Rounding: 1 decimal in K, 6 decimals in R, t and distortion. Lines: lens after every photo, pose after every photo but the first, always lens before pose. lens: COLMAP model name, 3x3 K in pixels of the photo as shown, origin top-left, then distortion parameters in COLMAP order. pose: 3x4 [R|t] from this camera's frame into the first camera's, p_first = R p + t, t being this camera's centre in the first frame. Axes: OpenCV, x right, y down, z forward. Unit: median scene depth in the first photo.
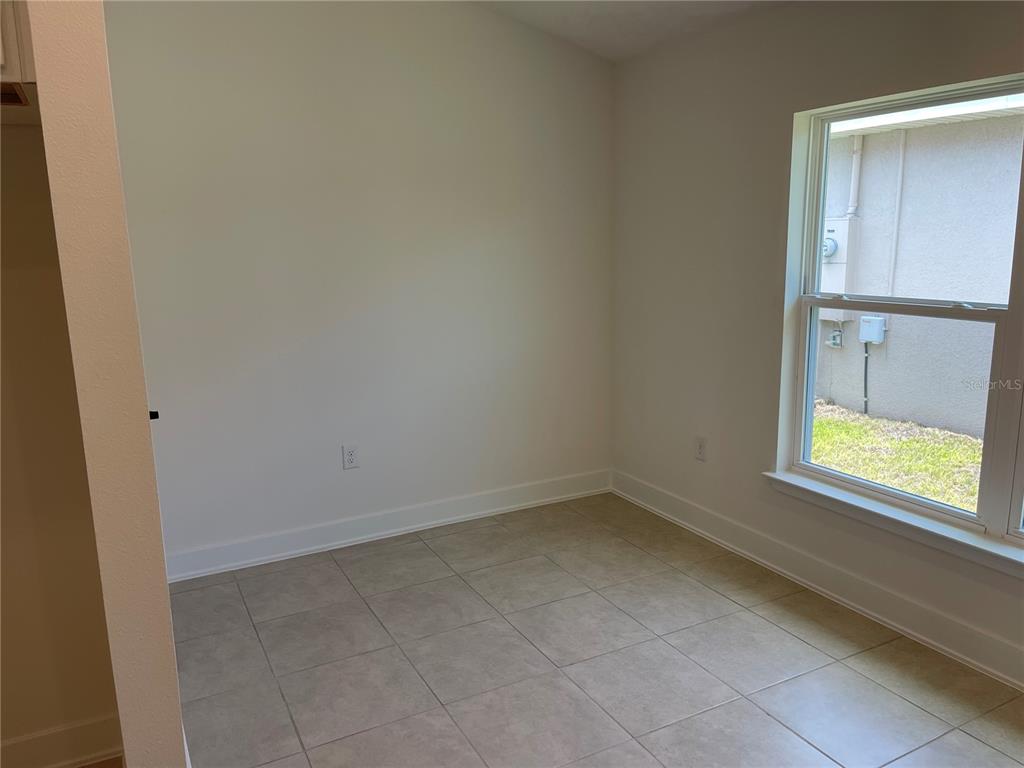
lens RADIAL K [[765.0, 0, 512.0], [0, 765.0, 384.0], [0, 0, 1]] dist [0.010543, -0.002709]
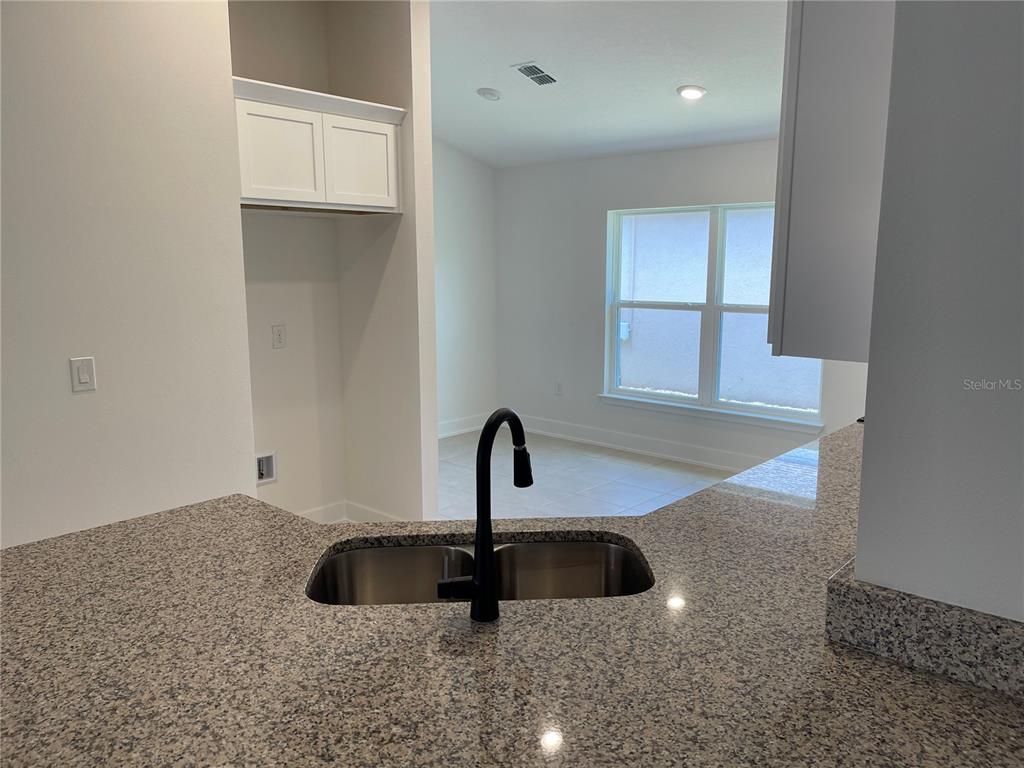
lens RADIAL K [[765.0, 0, 512.0], [0, 765.0, 384.0], [0, 0, 1]] dist [0.010543, -0.002709]
pose [[0.938386, -0.033743, 0.343938, -0.539774], [0.046426, 0.998509, -0.028704, 0.137841], [-0.342457, 0.042903, 0.938554, -0.732103]]
